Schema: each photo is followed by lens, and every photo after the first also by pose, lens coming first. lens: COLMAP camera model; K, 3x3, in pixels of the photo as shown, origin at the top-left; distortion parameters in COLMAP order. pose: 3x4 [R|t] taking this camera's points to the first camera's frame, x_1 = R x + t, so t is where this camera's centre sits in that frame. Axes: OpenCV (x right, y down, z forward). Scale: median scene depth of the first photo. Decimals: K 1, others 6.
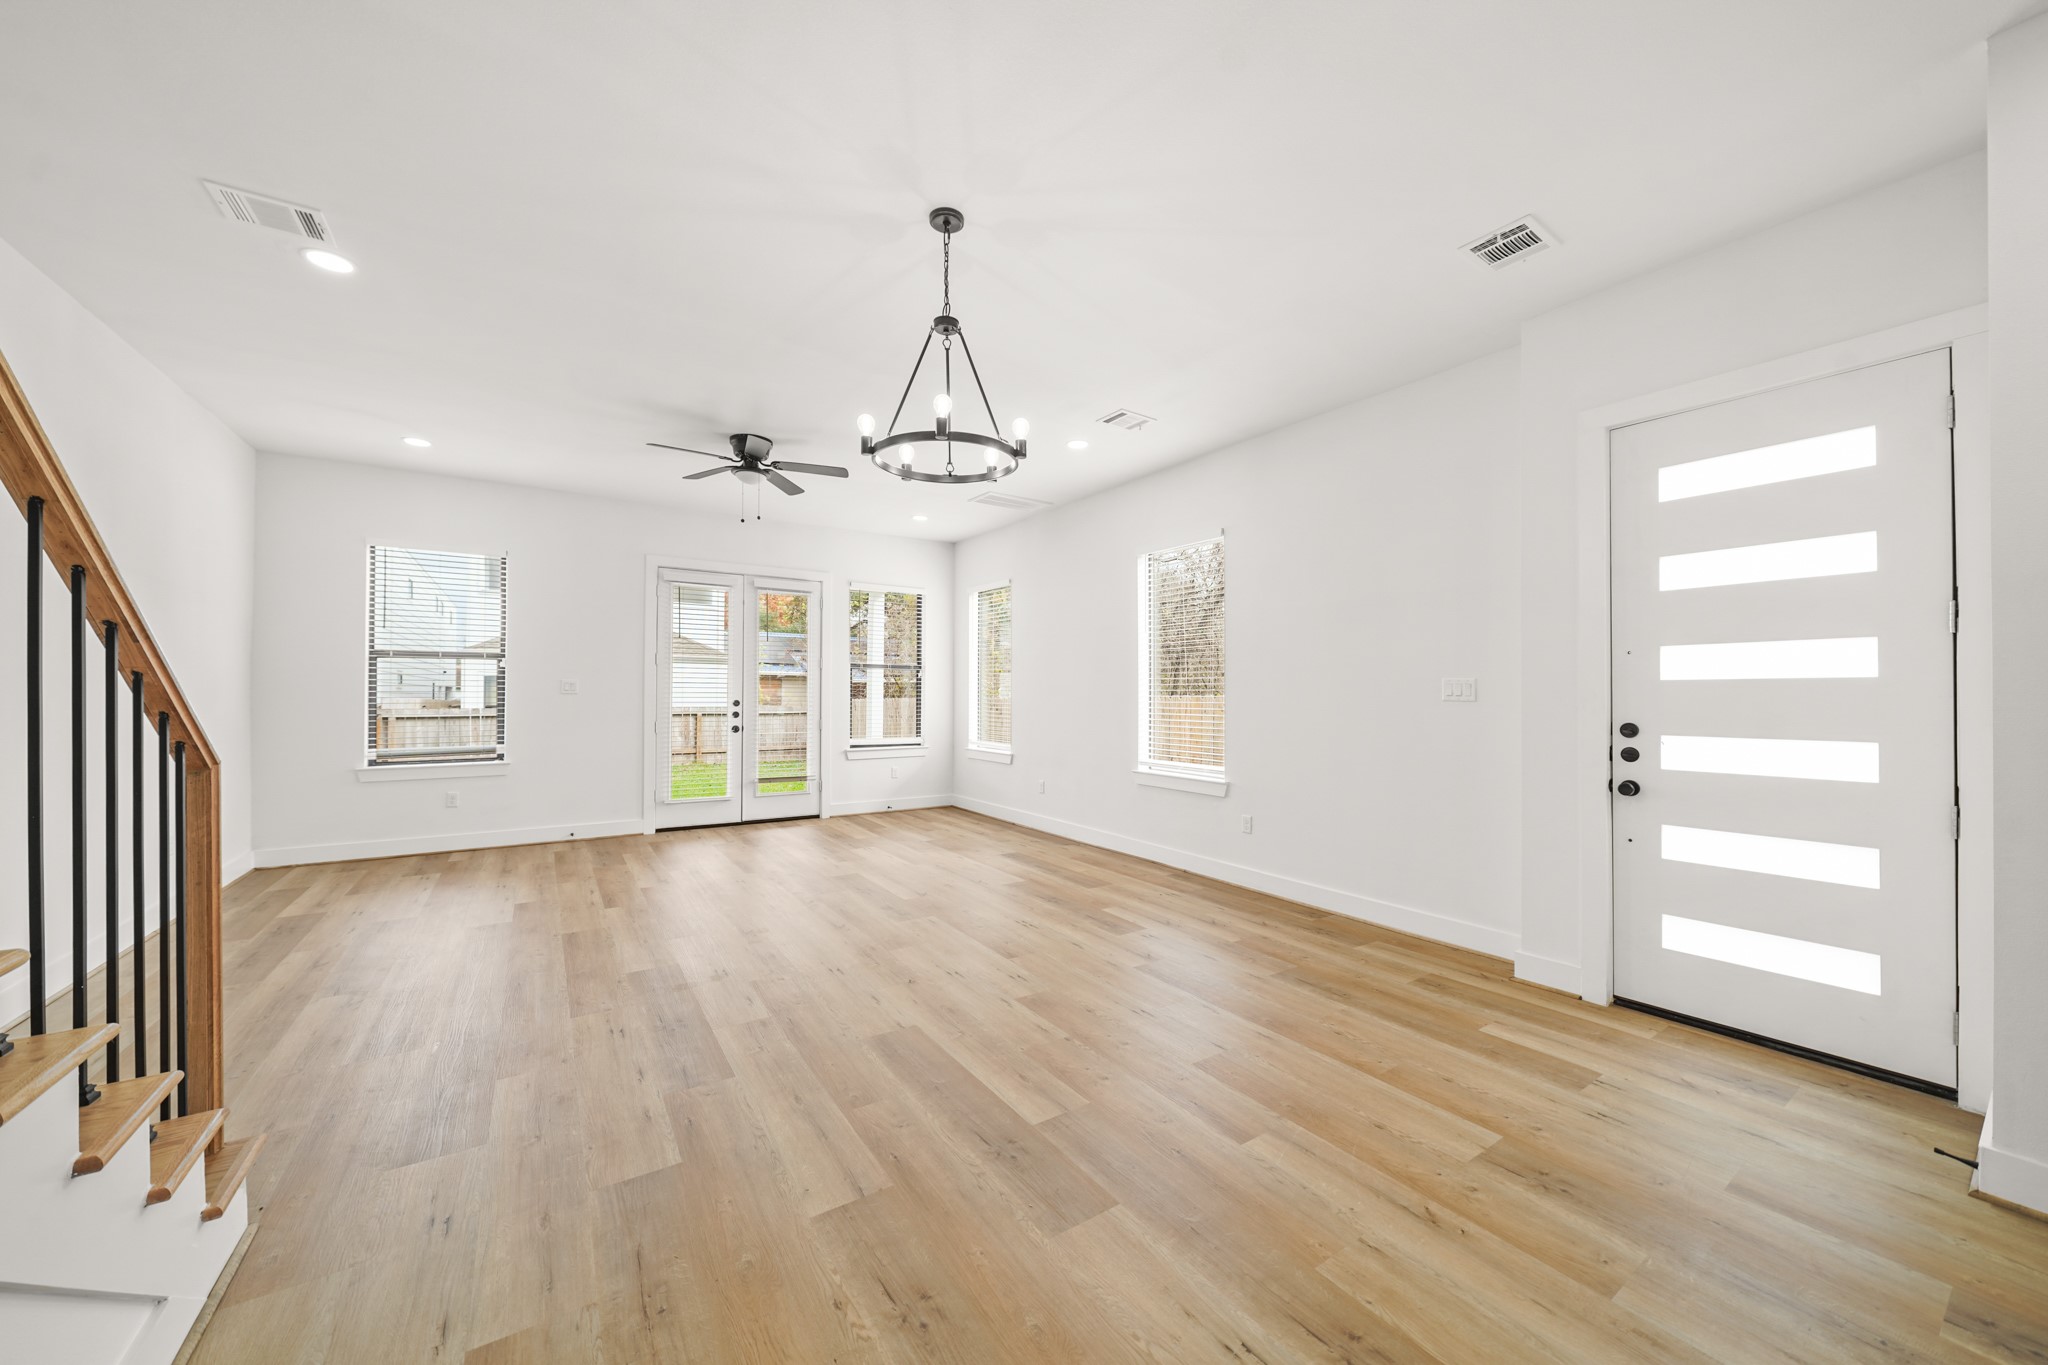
lens RADIAL K [[725.9, 0, 1016.1], [0, 725.9, 692.1], [0, 0, 1]] dist [-0.001725, -0.000154]
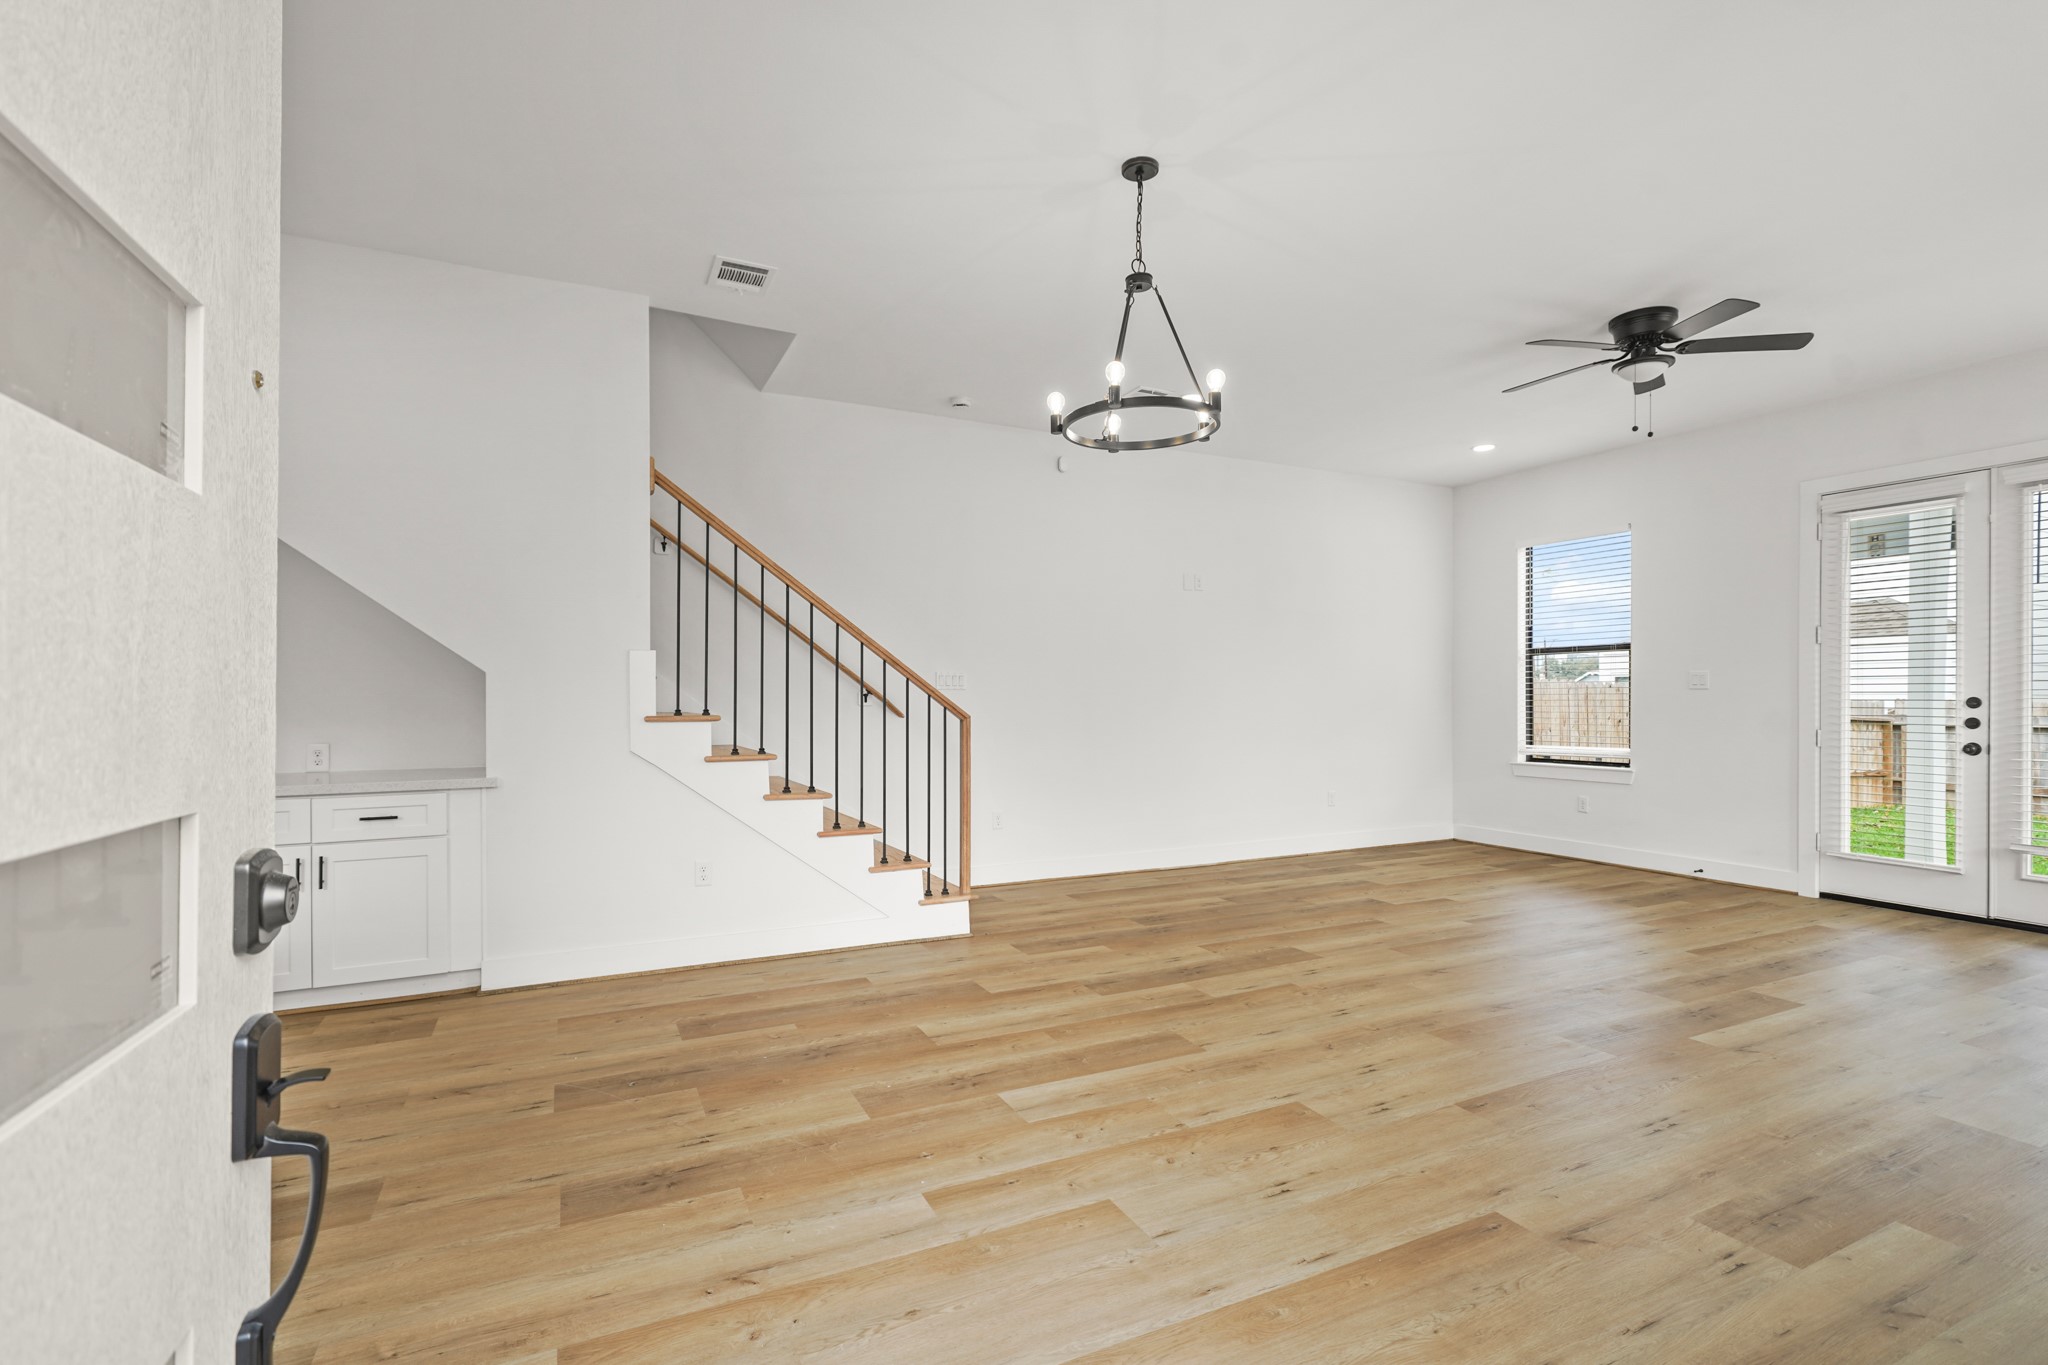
lens RADIAL K [[926.5, 0, 1032.8], [0, 926.5, 691.8], [0, 0, 1]] dist [-0.002291, 0.000509]
pose [[-0.113978, -0.012486, -0.993405, 0.970930], [0.003343, 0.999911, -0.012952, 0.033693], [0.993478, -0.004797, -0.113926, 0.880993]]
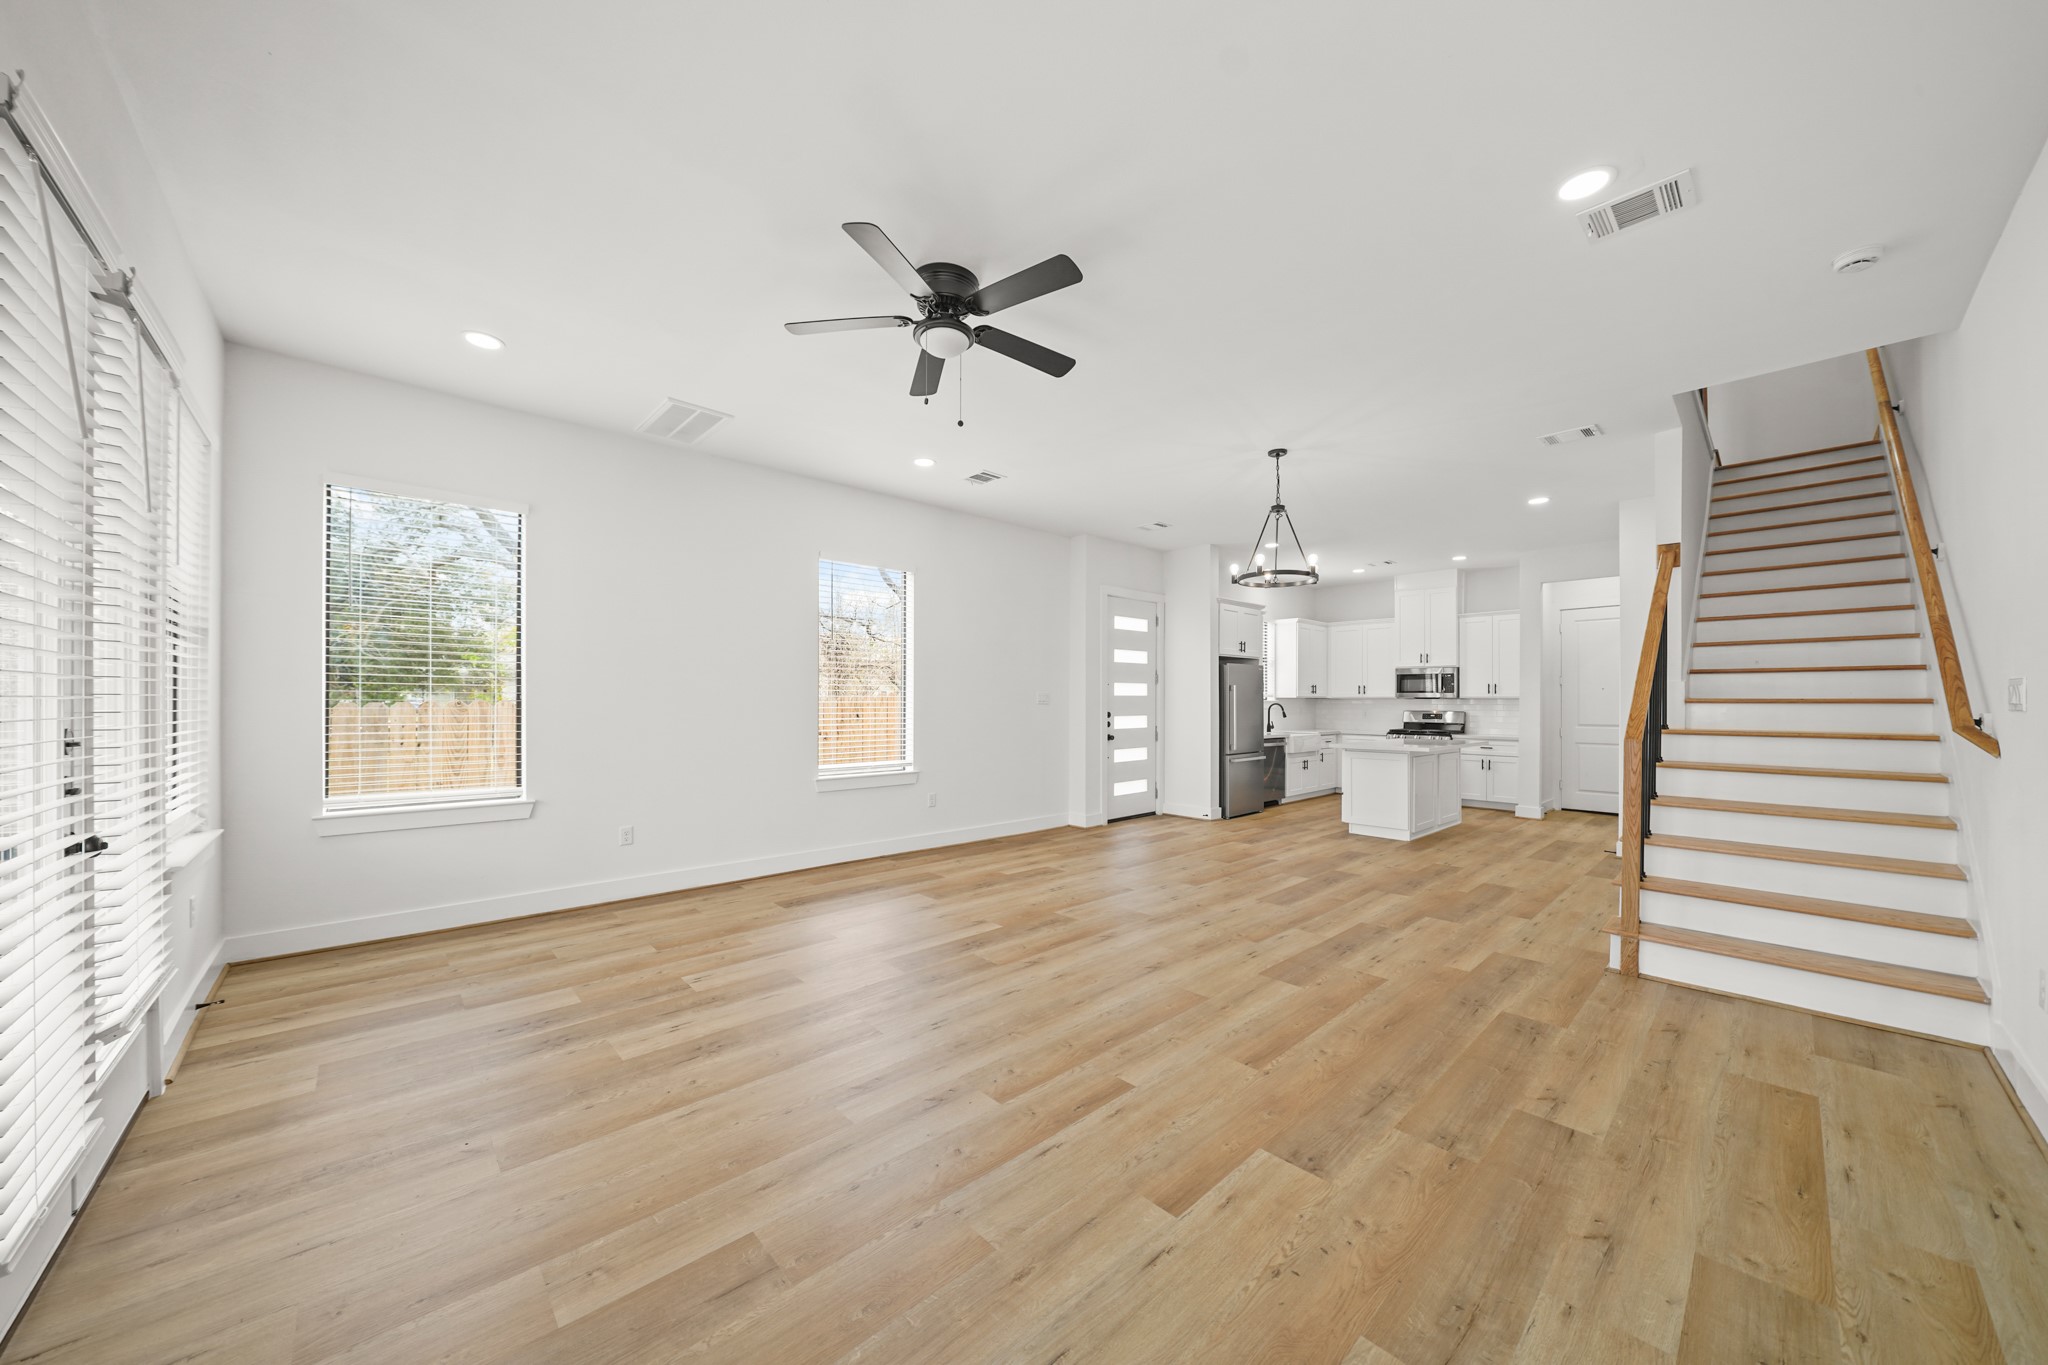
lens RADIAL K [[725.9, 0, 1021.5], [0, 725.9, 697.1], [0, 0, 1]] dist [-0.001725, -0.000154]
pose [[-0.172275, 0.000082, 0.985049, -1.632134], [-0.007968, 0.999967, -0.001476, -0.003786], [-0.985017, -0.008103, -0.172269, 1.750507]]
